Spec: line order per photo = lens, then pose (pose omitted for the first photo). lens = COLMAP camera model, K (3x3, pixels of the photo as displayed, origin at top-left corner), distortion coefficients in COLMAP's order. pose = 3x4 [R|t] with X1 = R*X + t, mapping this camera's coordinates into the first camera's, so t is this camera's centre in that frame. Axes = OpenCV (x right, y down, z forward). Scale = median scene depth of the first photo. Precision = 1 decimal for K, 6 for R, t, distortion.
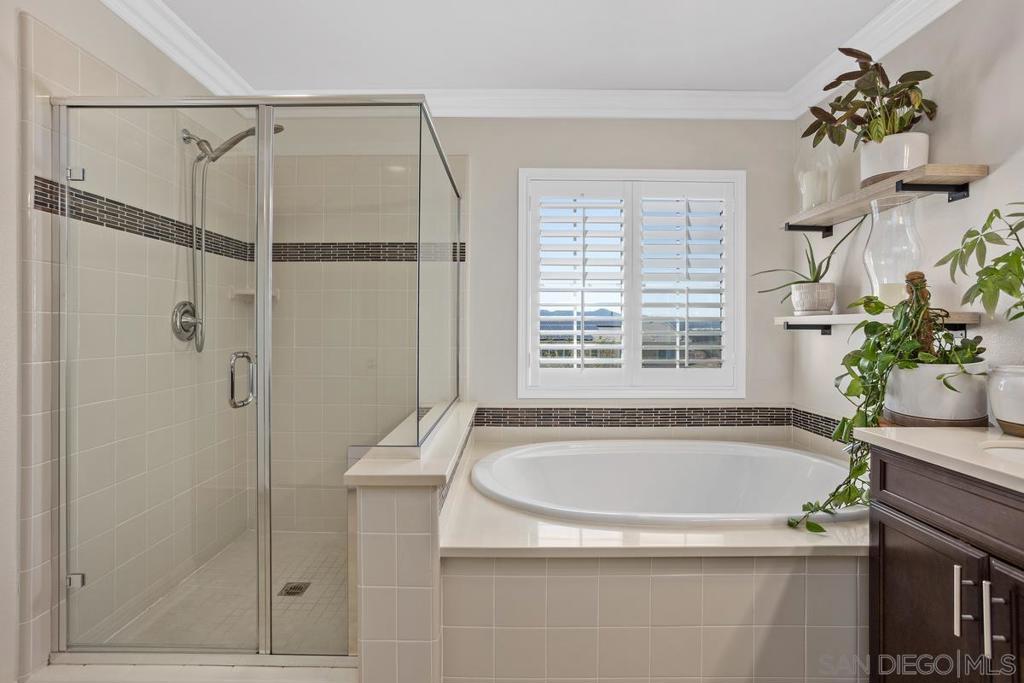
lens RADIAL K [[494.8, 0, 509.3], [0, 494.8, 327.6], [0, 0, 1]] dist [-0.061708, 0.035586]
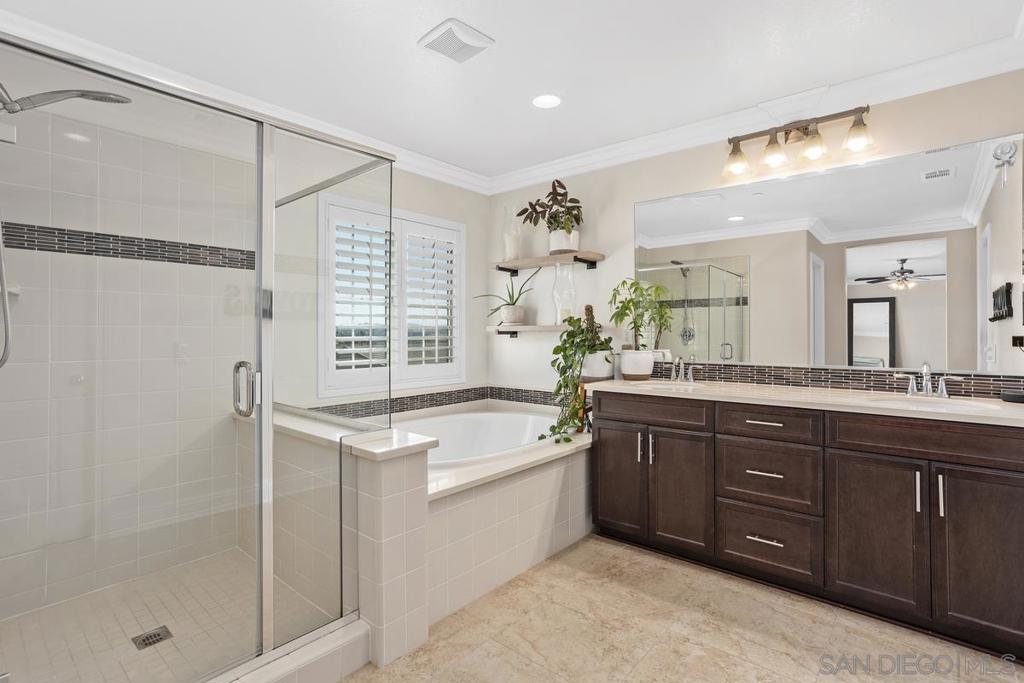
lens RADIAL K [[494.8, 0, 509.3], [0, 494.8, 327.6], [0, 0, 1]] dist [-0.061708, 0.035586]
pose [[0.650409, 0.001999, 0.759581, -0.658721], [0.004788, 0.999966, -0.006732, -0.007932], [-0.759569, 0.008015, 0.650378, -0.052242]]
